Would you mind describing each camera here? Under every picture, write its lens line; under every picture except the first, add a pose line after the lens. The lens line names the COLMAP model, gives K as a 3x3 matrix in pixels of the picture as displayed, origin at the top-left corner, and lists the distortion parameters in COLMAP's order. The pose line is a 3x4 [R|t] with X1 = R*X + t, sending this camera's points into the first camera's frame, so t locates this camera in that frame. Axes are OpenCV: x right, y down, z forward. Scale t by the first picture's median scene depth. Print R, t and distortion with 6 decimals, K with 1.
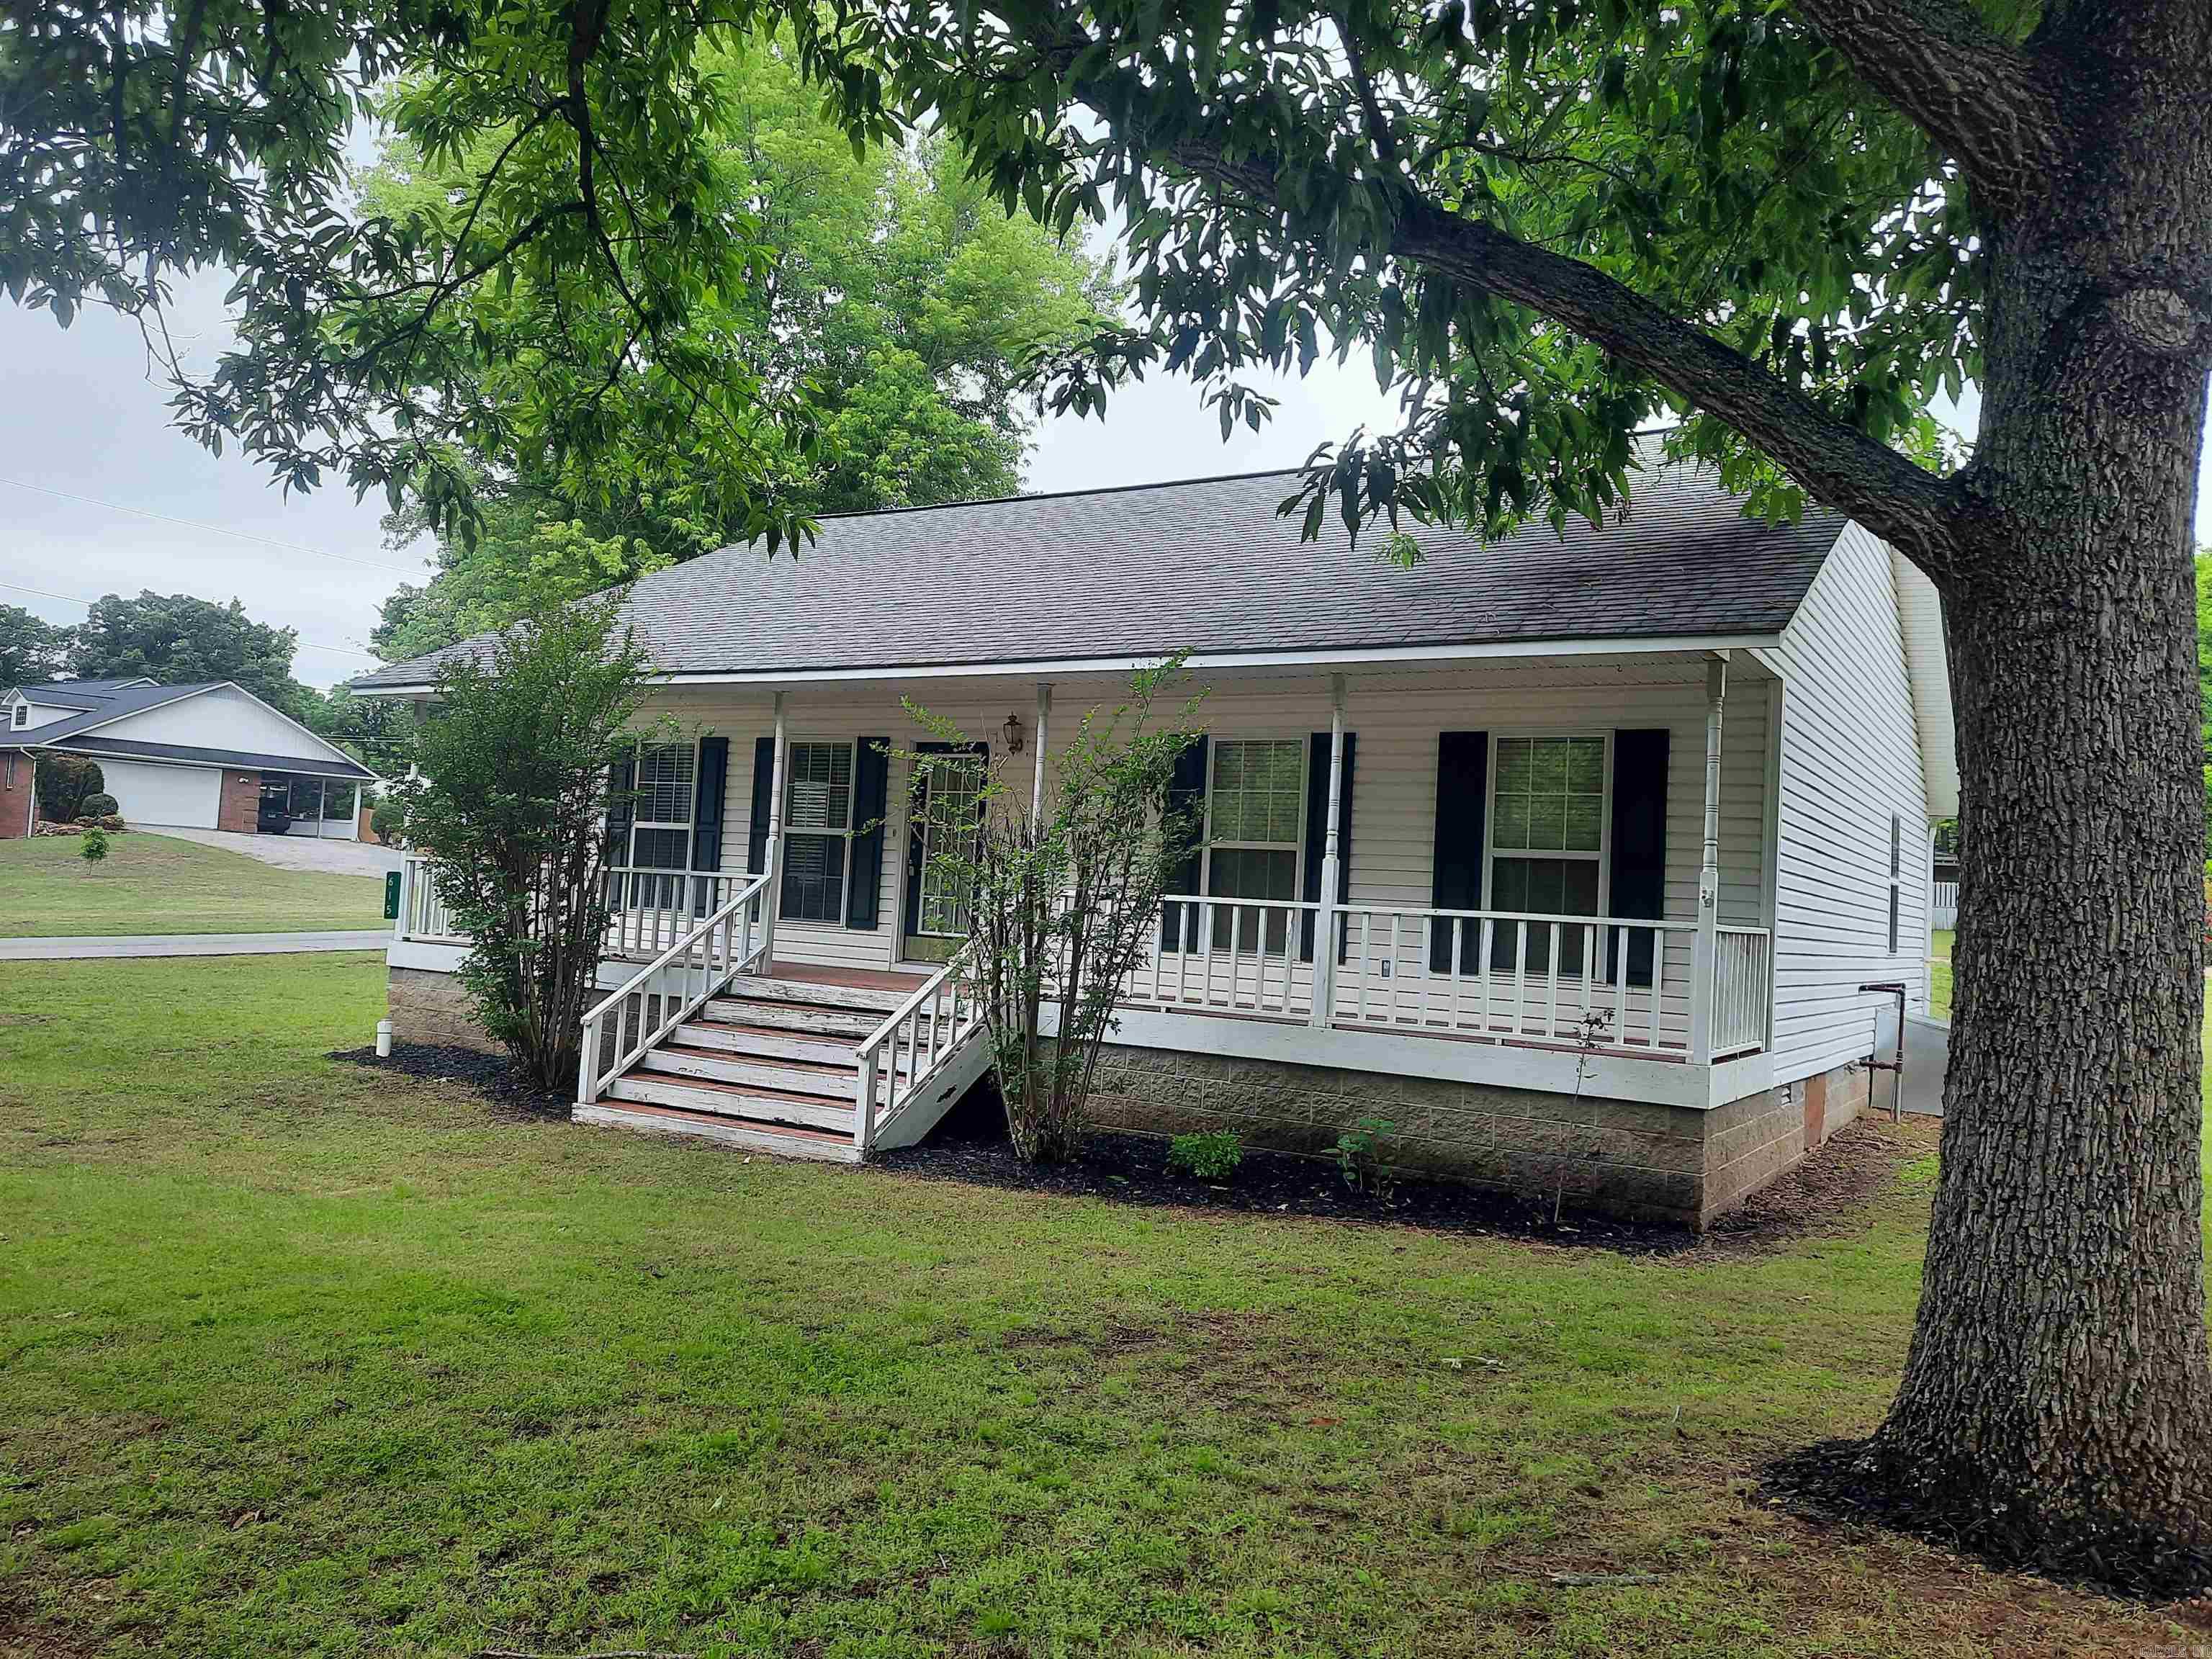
lens RADIAL K [[1601.7, 0, 1129.1], [0, 1601.7, 813.2], [0, 0, 1]] dist [0.057546, -0.037880]
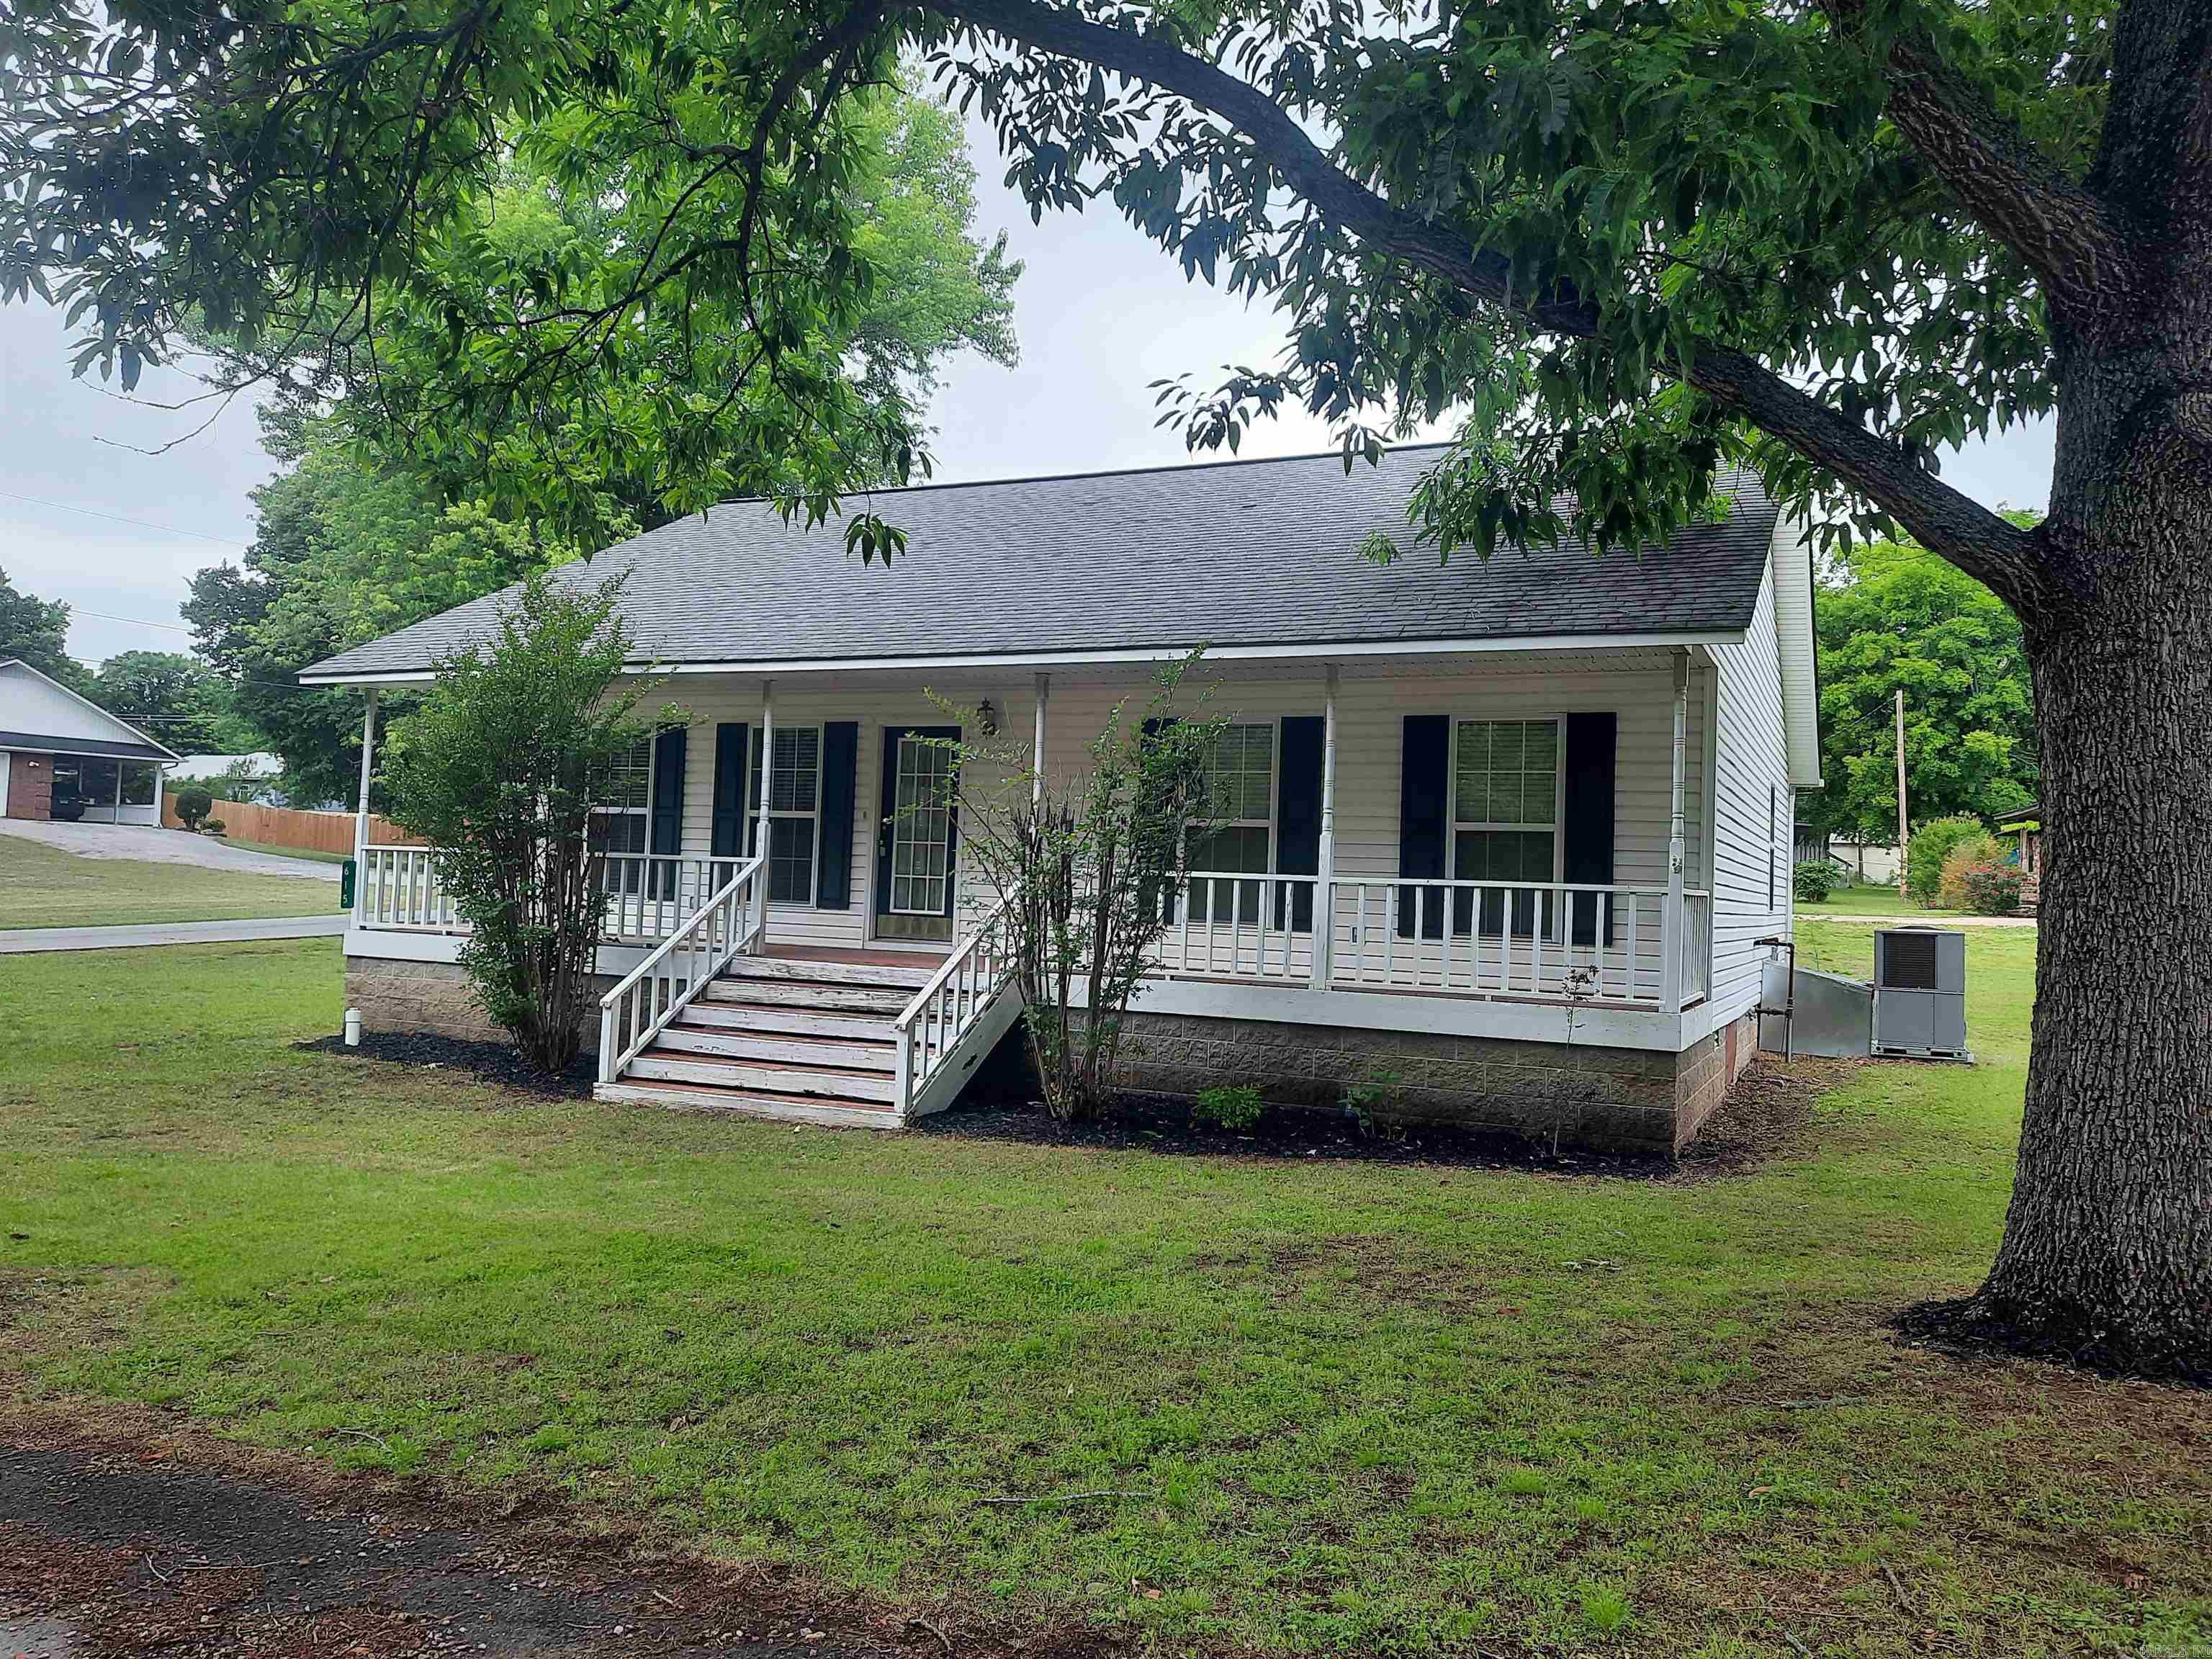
lens RADIAL K [[1601.7, 0, 1140.5], [0, 1601.7, 814.2], [0, 0, 1]] dist [0.057546, -0.037880]
pose [[0.993450, -0.014153, 0.113389, -0.192408], [0.012129, 0.999755, 0.018521, -0.011618], [-0.113624, -0.017024, 0.993378, -0.103616]]
